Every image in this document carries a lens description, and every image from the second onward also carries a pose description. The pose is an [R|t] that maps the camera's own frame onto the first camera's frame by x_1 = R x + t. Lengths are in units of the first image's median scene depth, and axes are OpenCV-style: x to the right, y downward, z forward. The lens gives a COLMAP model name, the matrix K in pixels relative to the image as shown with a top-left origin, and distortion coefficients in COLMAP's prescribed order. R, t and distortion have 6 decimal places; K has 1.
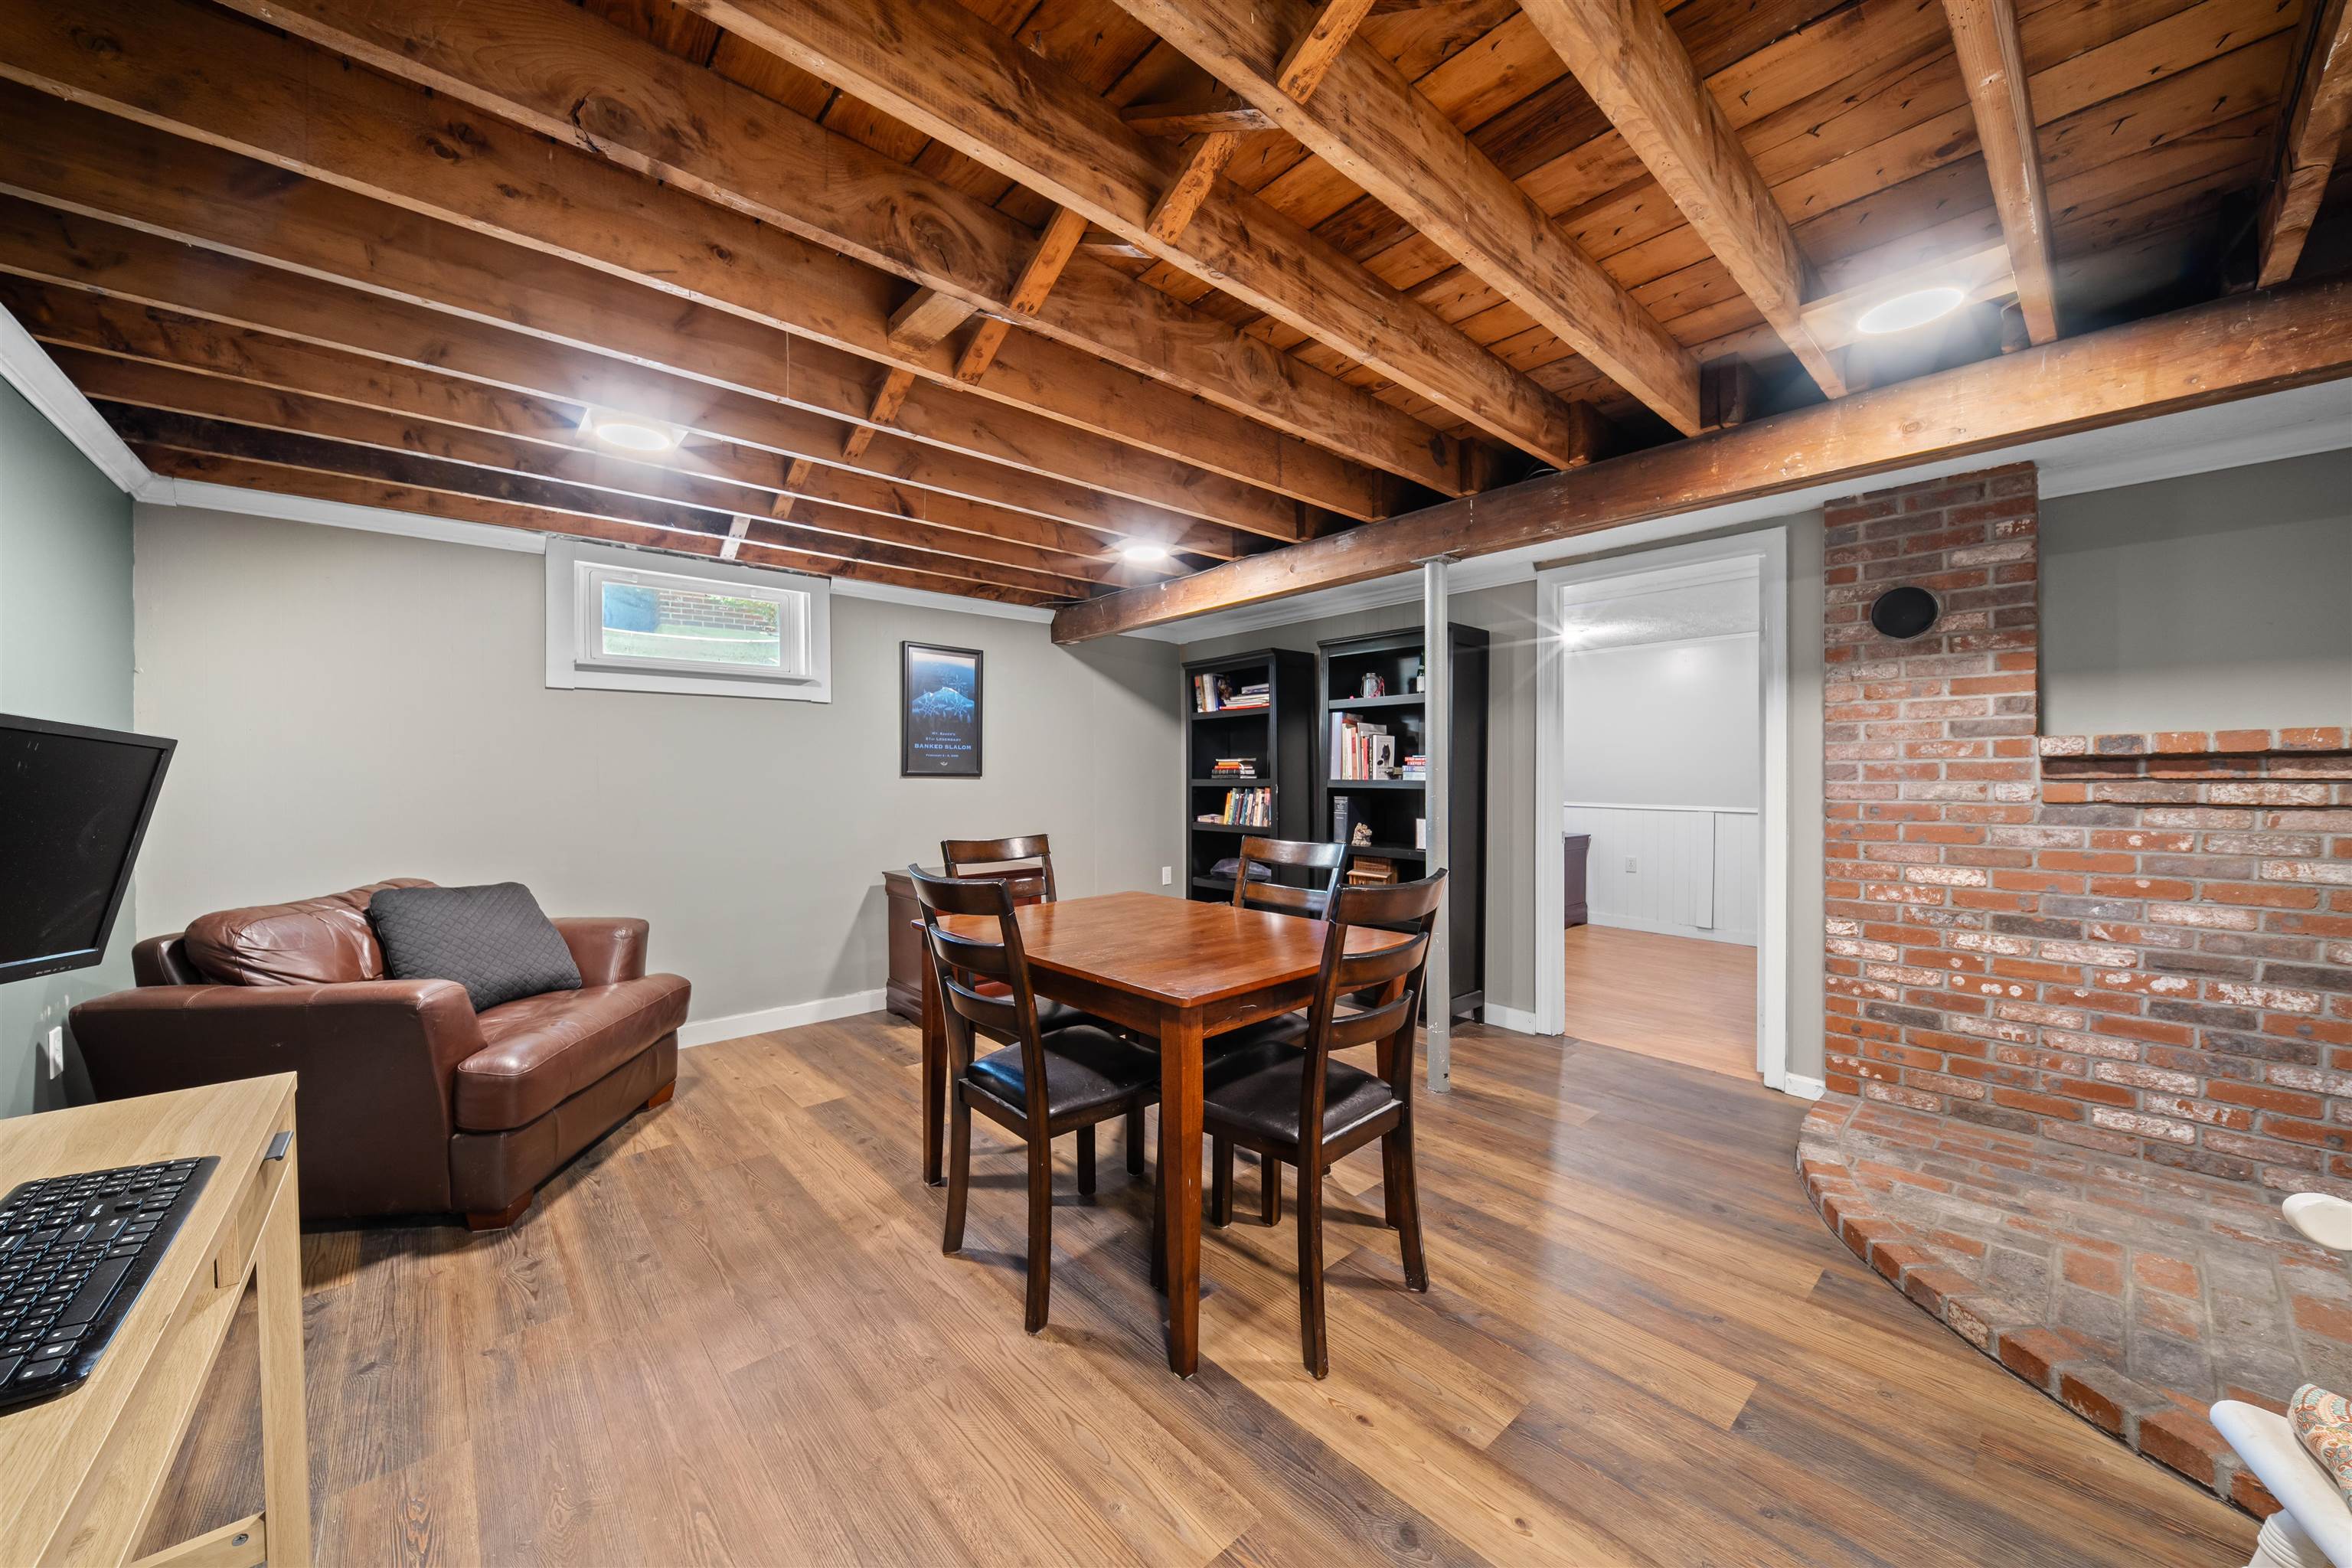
lens RADIAL K [[829.8, 0, 1178.9], [0, 829.8, 784.1], [0, 0, 1]] dist [0.000900, -0.003071]
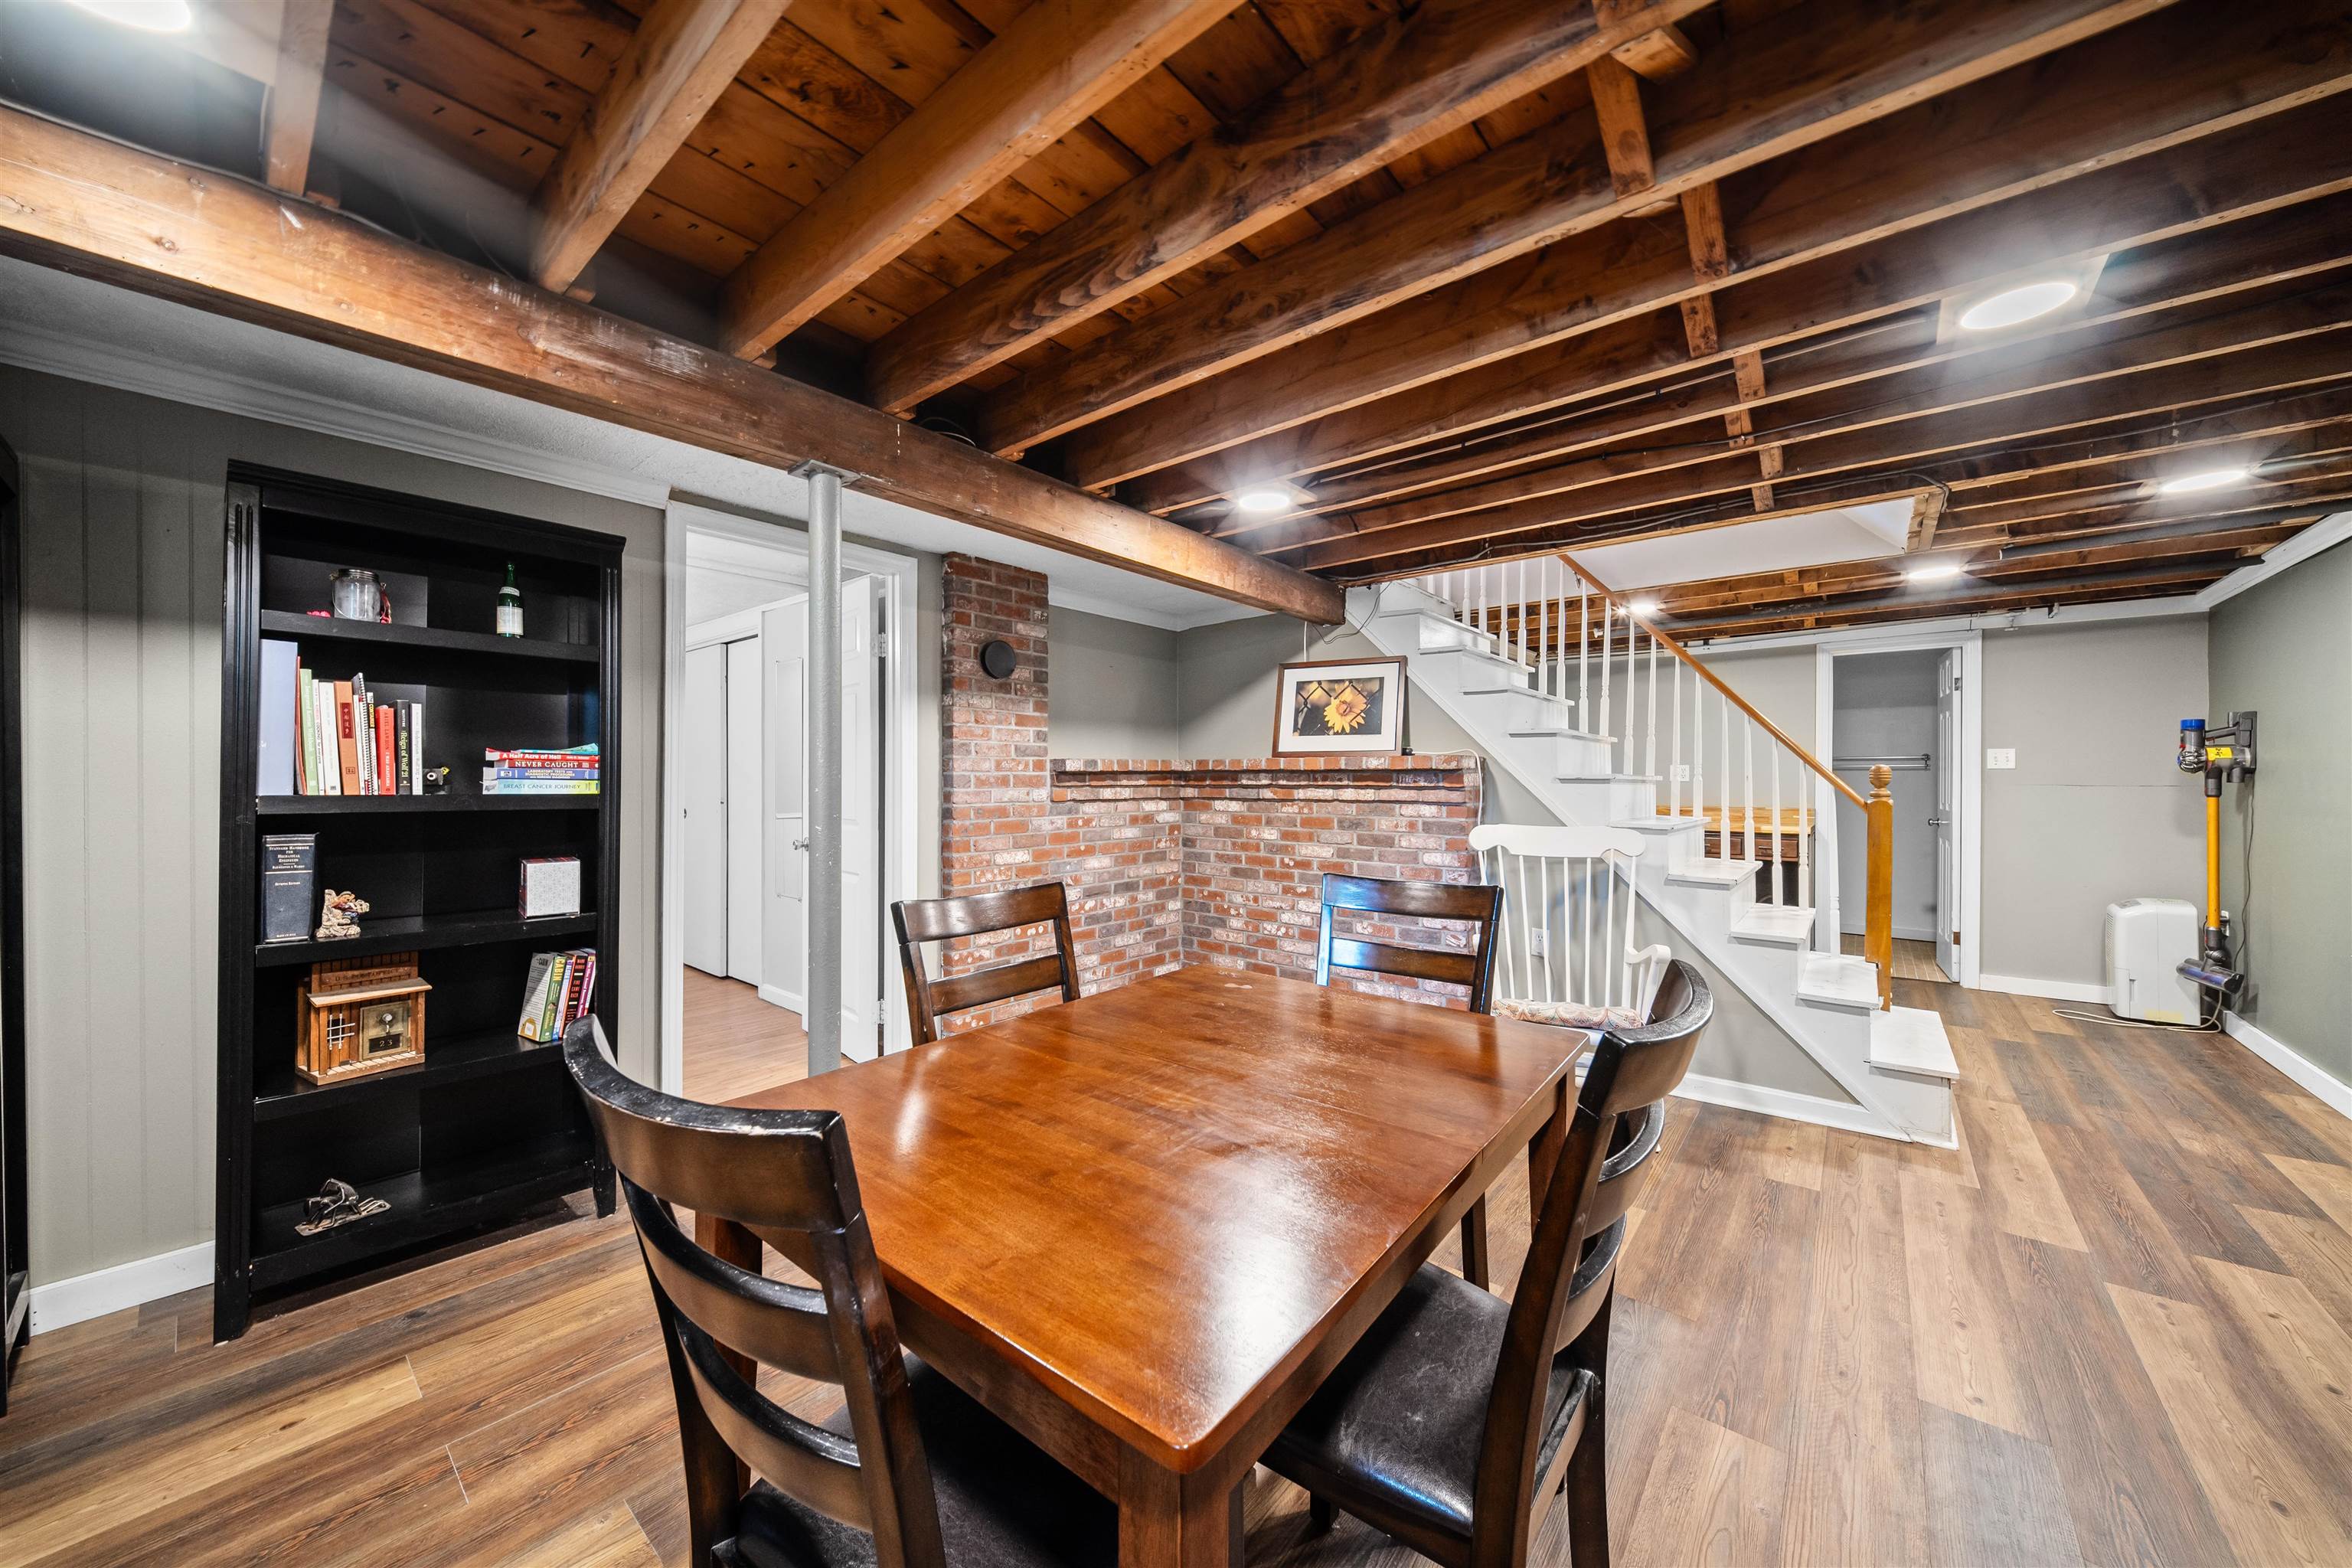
lens RADIAL K [[829.8, 0, 1185.5], [0, 829.8, 782.6], [0, 0, 1]] dist [0.000900, -0.003071]
pose [[-0.154605, -0.000159, 0.987976, -0.465052], [0.011803, 0.999928, 0.002008, -0.011750], [-0.987906, 0.011971, -0.154592, 0.910832]]
